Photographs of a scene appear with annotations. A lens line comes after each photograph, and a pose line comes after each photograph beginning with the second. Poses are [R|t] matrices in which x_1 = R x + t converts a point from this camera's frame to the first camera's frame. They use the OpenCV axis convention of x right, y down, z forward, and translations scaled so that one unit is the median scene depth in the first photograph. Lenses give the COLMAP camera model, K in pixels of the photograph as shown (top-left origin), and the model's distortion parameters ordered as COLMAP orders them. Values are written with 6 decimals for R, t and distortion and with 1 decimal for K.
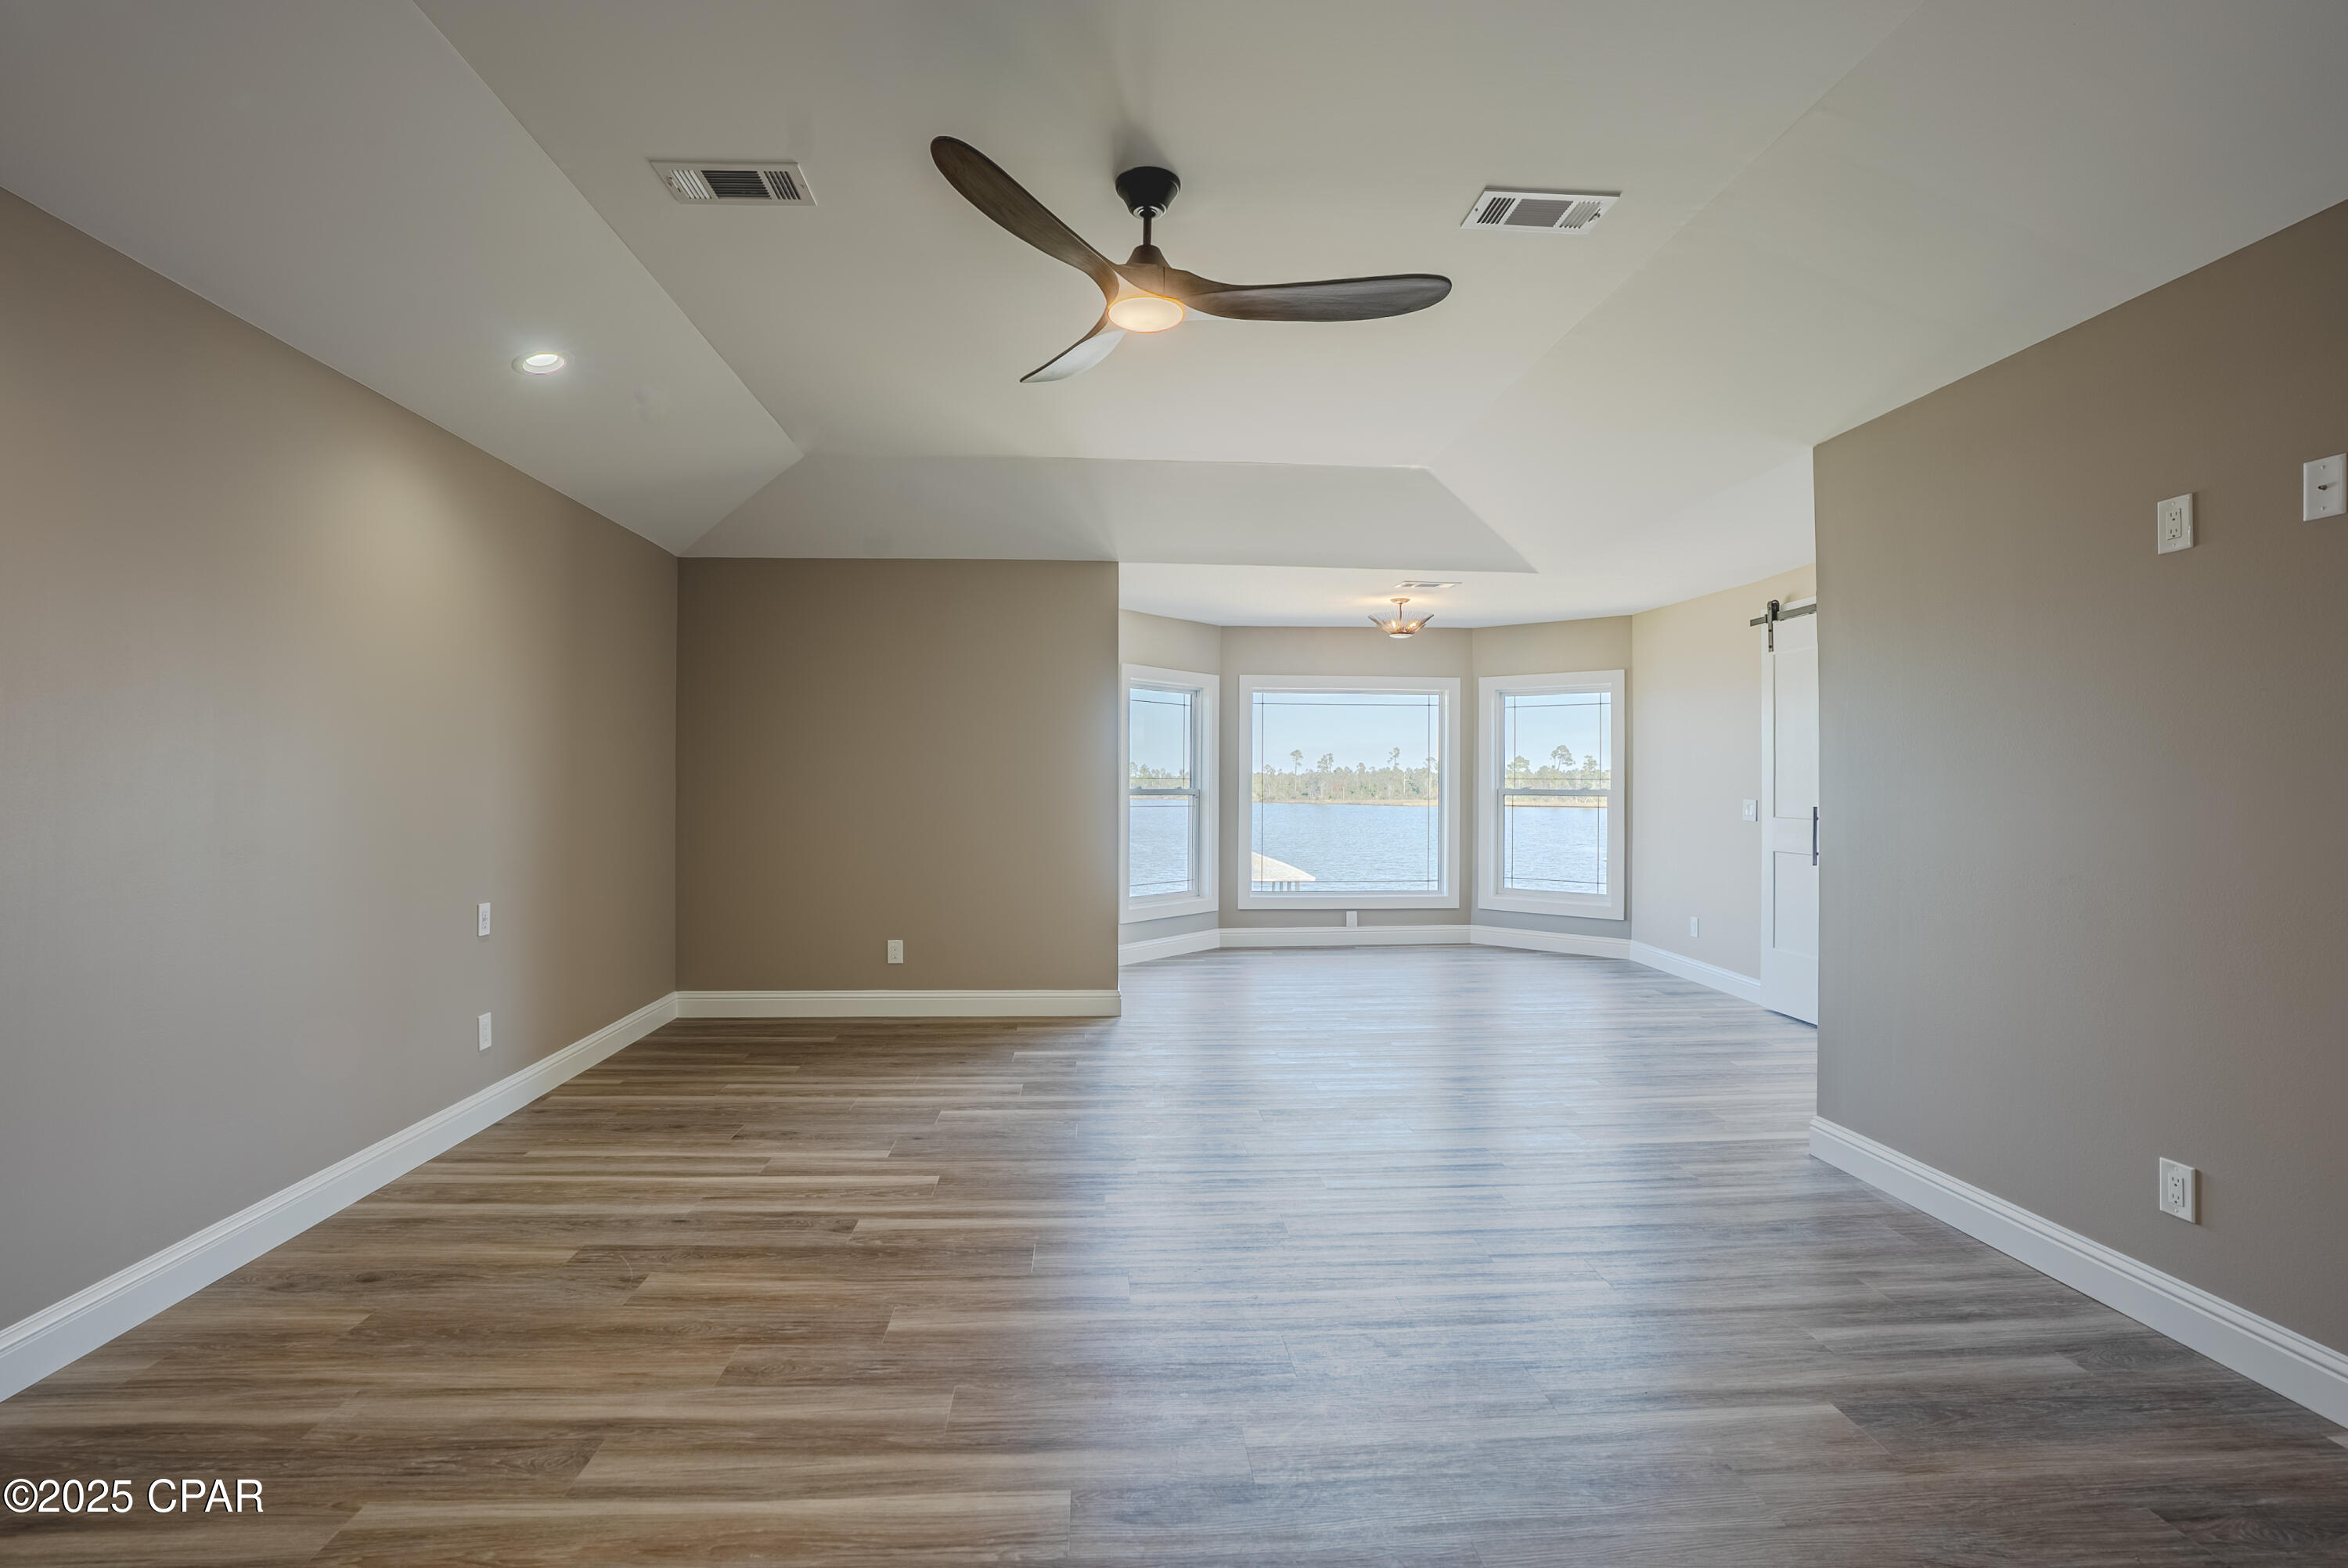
lens RADIAL K [[1097.7, 0, 1174.7], [0, 1097.7, 784.3], [0, 0, 1]] dist [-0.027287, 0.009378]
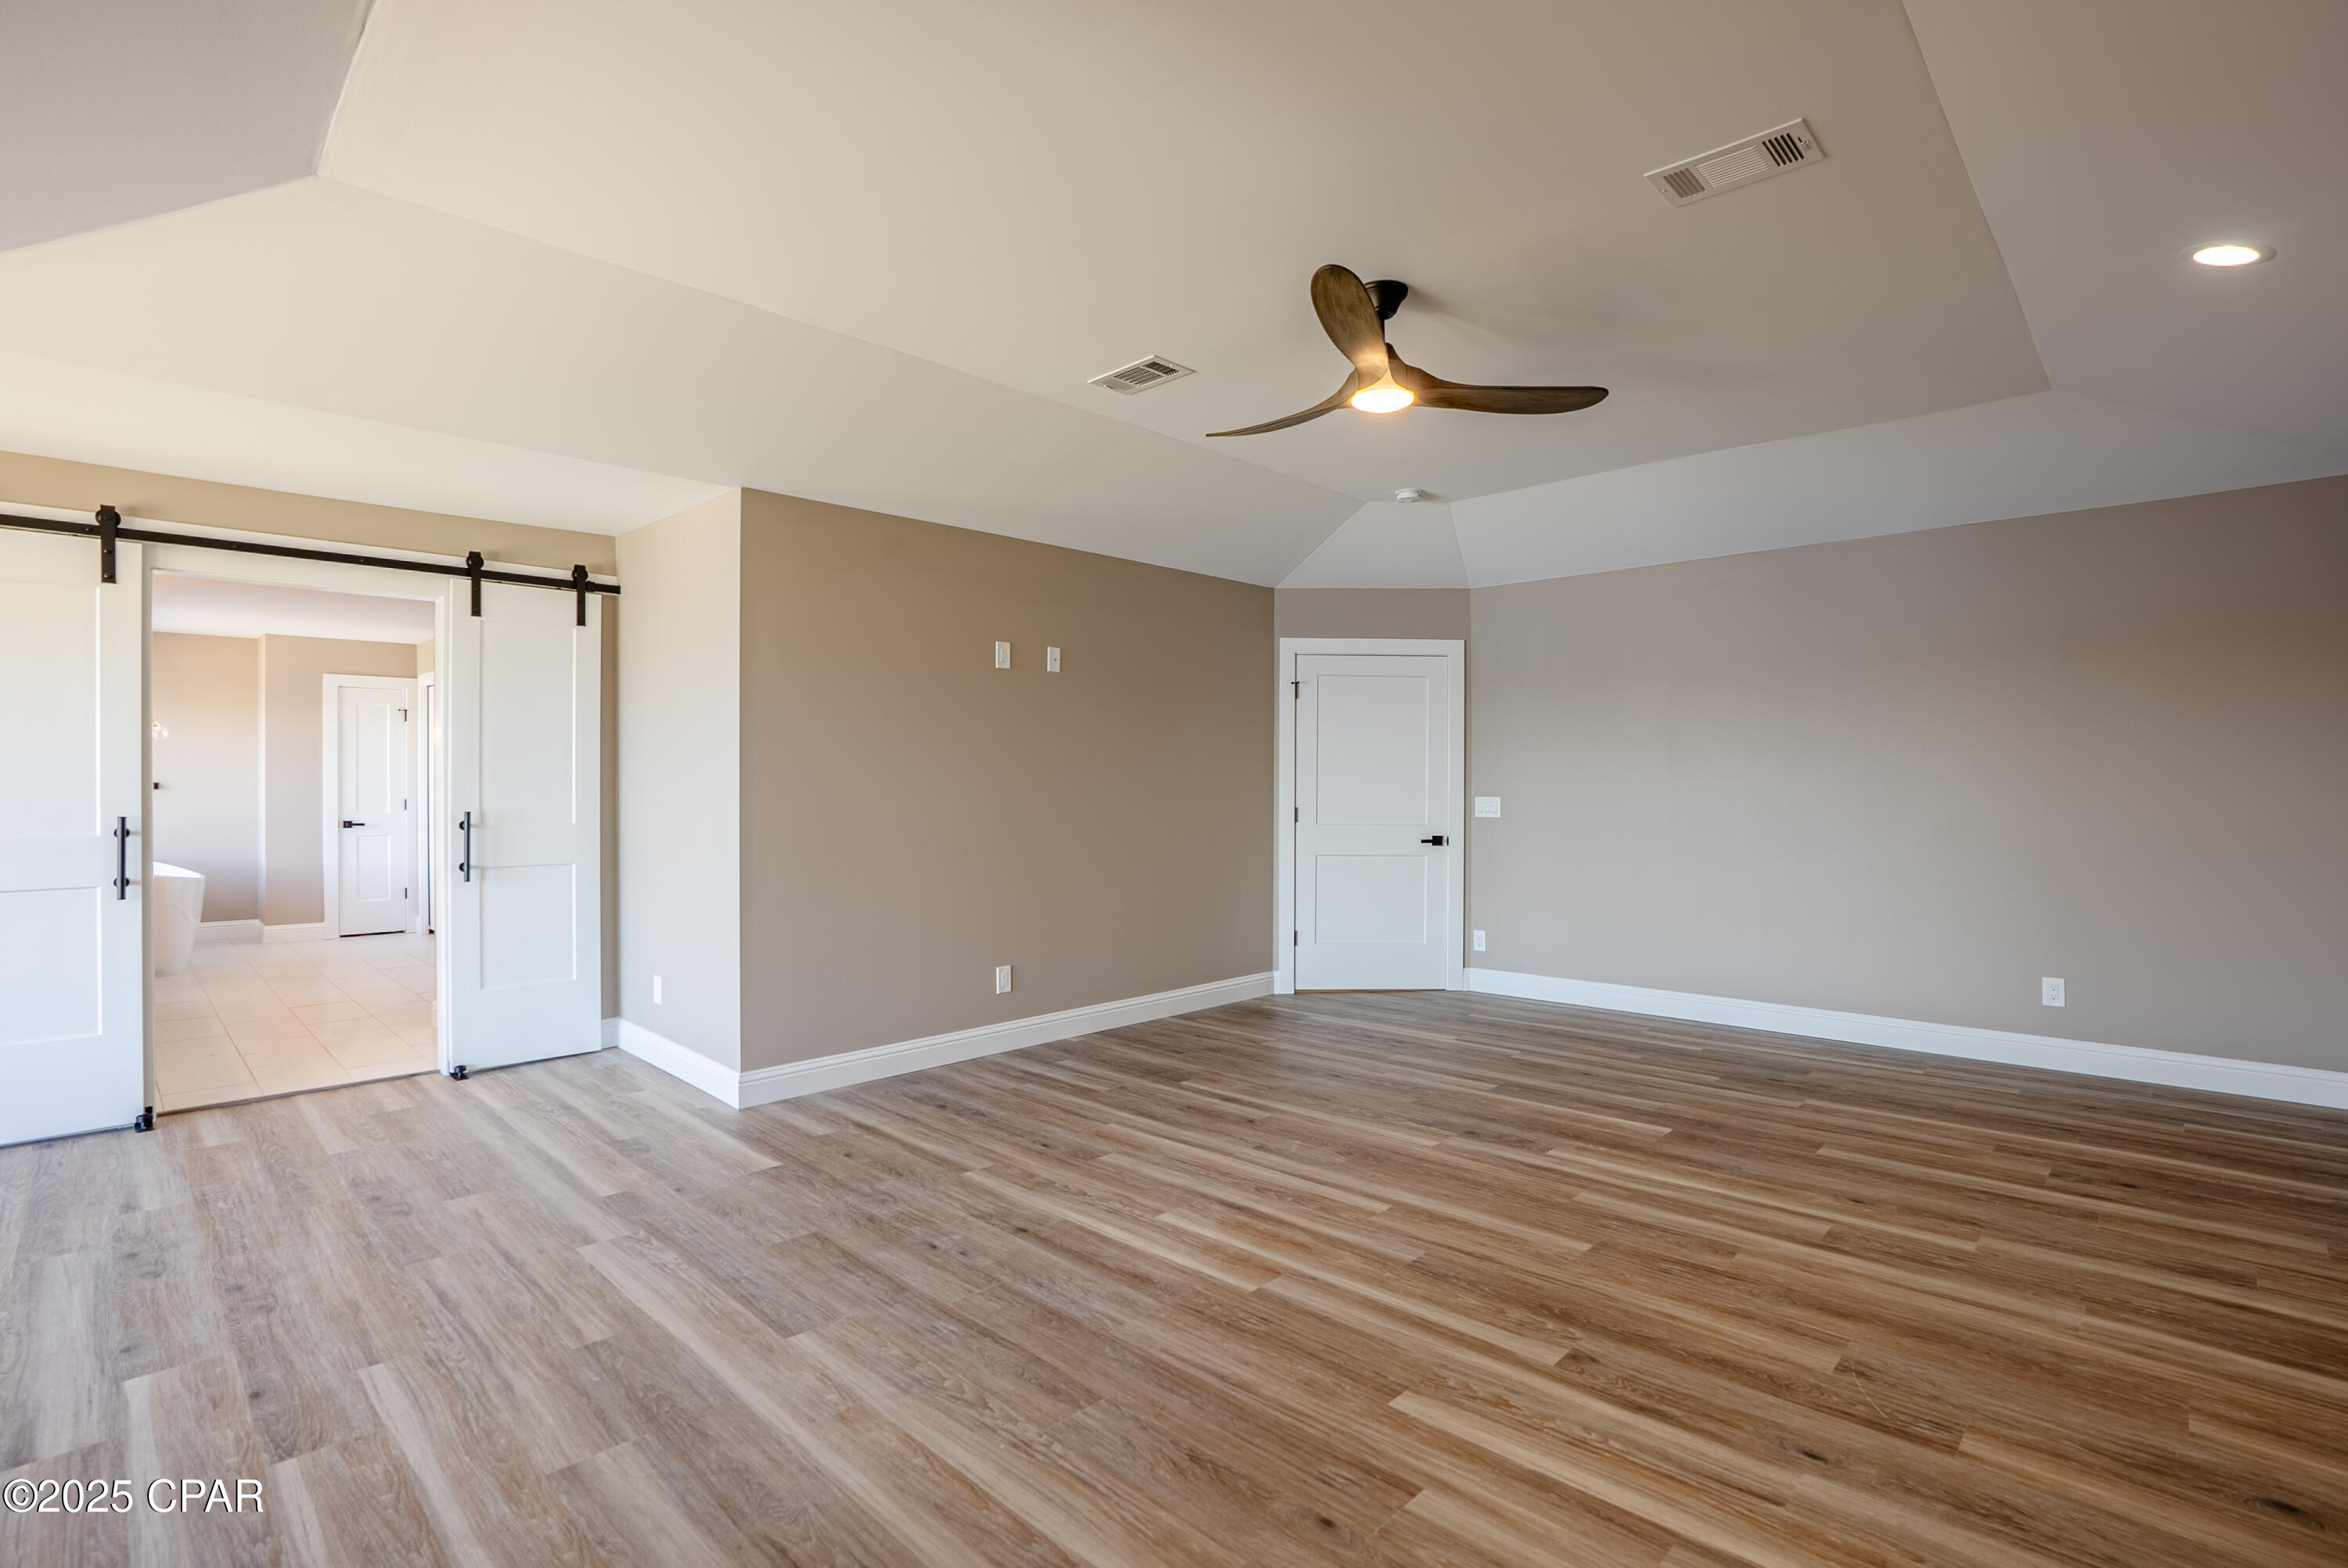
lens RADIAL K [[1097.7, 0, 1178.6], [0, 1097.7, 786.5], [0, 0, 1]] dist [-0.027287, 0.009378]
pose [[-0.662096, -0.001726, 0.749417, -0.335388], [0.001291, 0.999993, 0.003444, 0.000082], [-0.749418, 0.003247, -0.662089, 0.834785]]
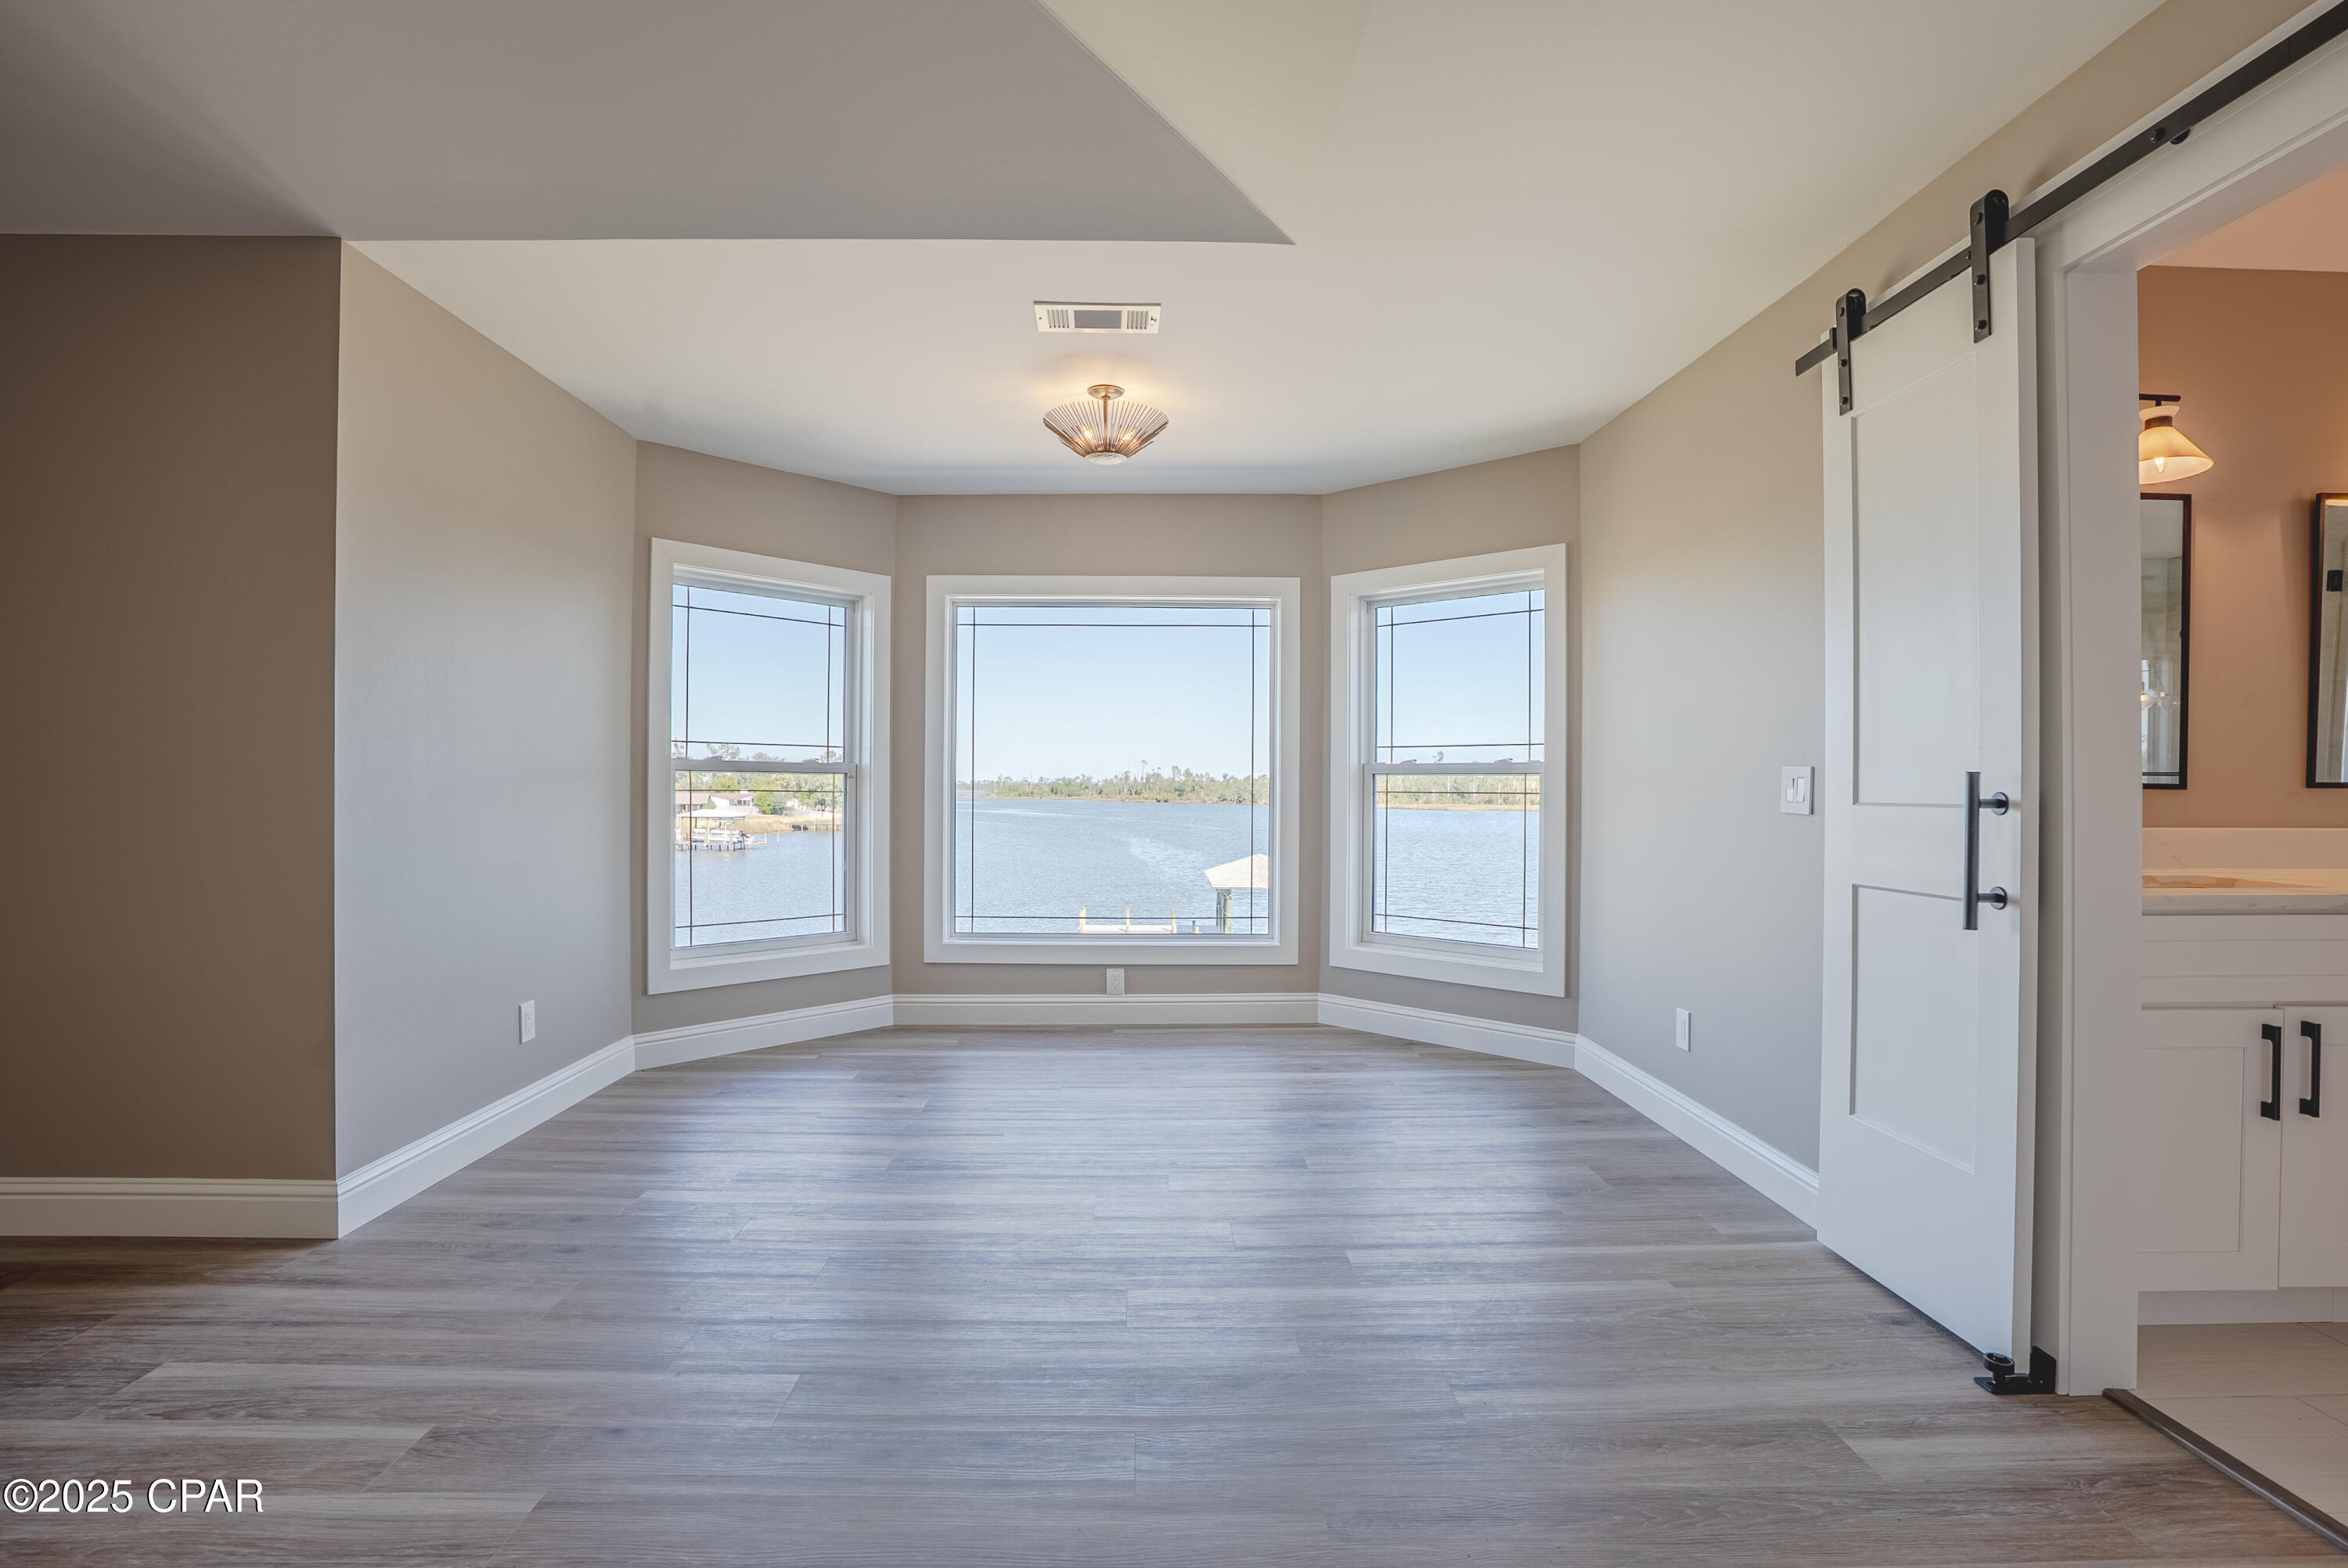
lens RADIAL K [[1097.7, 0, 1153.5], [0, 1097.7, 790.1], [0, 0, 1]] dist [-0.027287, 0.009378]
pose [[0.998350, 0.001203, -0.057406, 0.290607], [-0.001110, 0.999998, 0.001641, 0.023483], [0.057408, -0.001574, 0.998350, 0.540451]]
